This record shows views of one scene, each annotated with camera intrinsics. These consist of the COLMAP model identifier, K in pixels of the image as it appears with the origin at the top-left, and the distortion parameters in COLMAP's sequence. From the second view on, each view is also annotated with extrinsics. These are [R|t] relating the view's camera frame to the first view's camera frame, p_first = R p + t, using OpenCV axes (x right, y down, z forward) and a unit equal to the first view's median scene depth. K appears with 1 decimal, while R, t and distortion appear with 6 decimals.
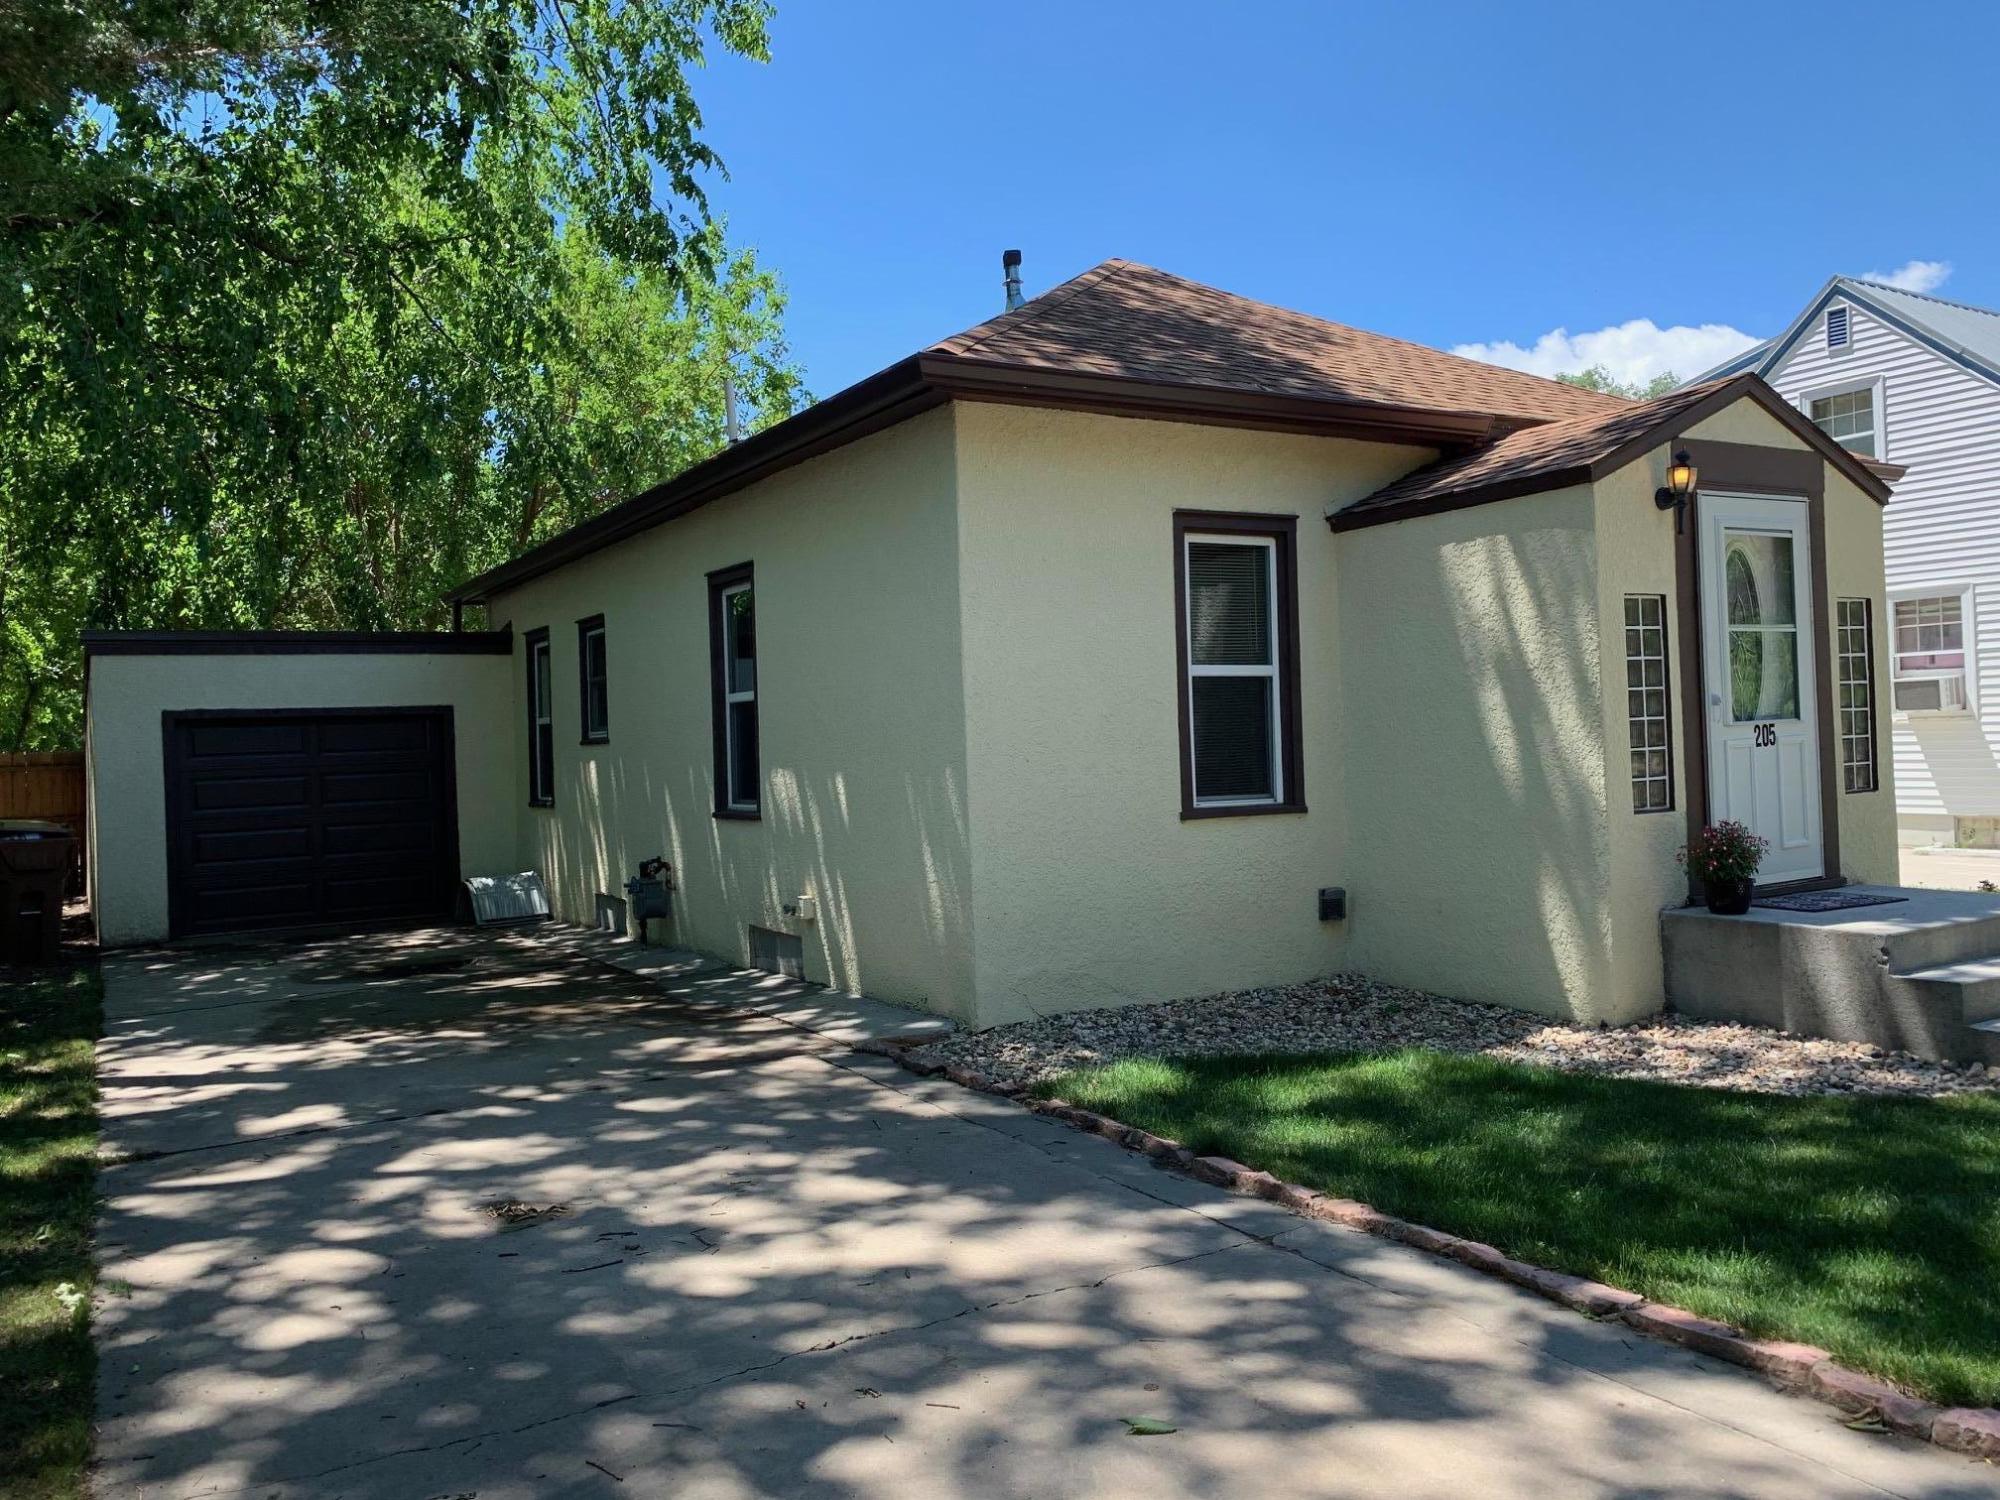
lens RADIAL K [[1562.3, 0, 1000.0], [0, 1562.3, 750.0], [0, 0, 1]] dist [0.055310, -0.039519]
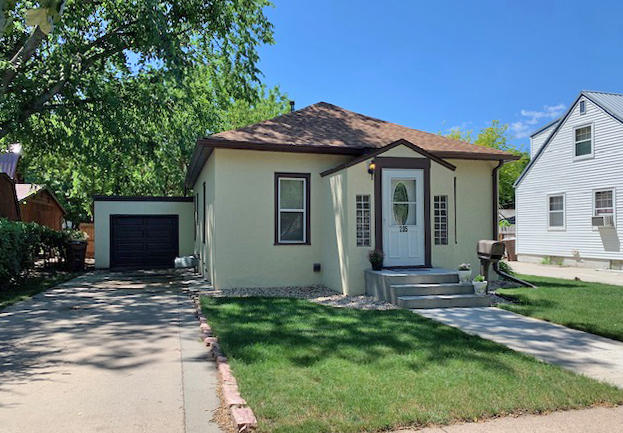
lens RADIAL K [[489.4, 0, 311.4], [0, 489.4, 232.8], [0, 0, 1]] dist [0.076003, -0.002808]
pose [[0.968393, 0.031186, -0.247471, 0.515135], [-0.030311, 0.999514, 0.007345, -0.001967], [0.247580, 0.000388, 0.968867, -0.247918]]
